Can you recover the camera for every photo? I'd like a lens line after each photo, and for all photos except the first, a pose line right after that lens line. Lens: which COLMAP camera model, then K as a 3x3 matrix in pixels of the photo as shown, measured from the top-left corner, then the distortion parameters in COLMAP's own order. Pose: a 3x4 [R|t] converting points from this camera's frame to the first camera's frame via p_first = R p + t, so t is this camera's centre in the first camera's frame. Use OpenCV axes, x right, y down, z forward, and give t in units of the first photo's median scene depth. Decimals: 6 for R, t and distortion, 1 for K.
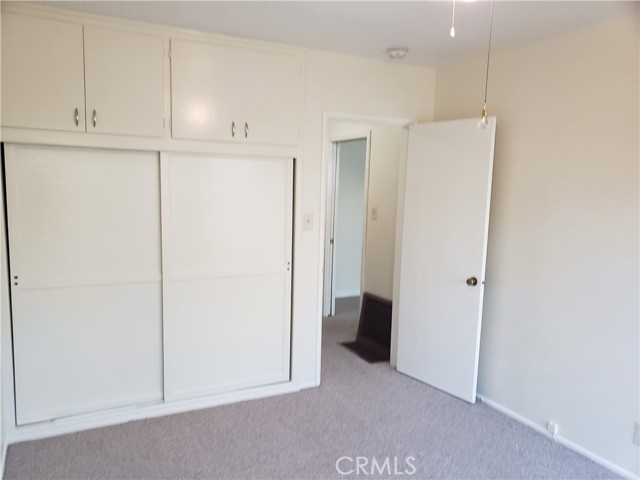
lens RADIAL K [[502.6, 0, 319.2], [0, 502.6, 242.9], [0, 0, 1]] dist [0.034959, -0.039306]
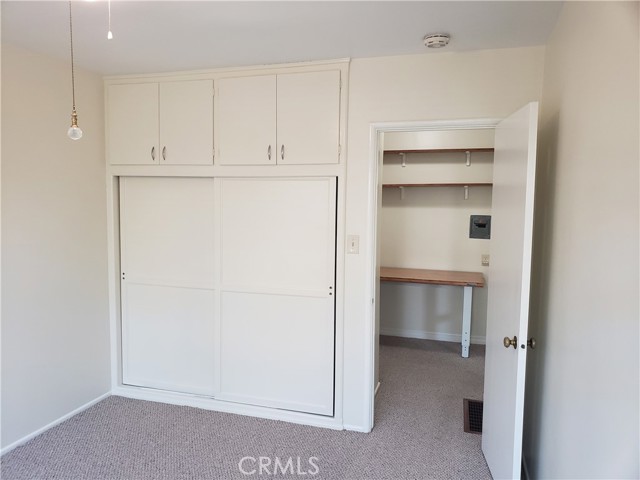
lens RADIAL K [[502.6, 0, 318.9], [0, 502.6, 238.3], [0, 0, 1]] dist [0.034959, -0.039306]
pose [[0.714772, 0.036200, -0.698420, 0.604438], [-0.080572, 0.996272, -0.030820, -0.022313], [0.694701, 0.078302, 0.715024, 0.318723]]
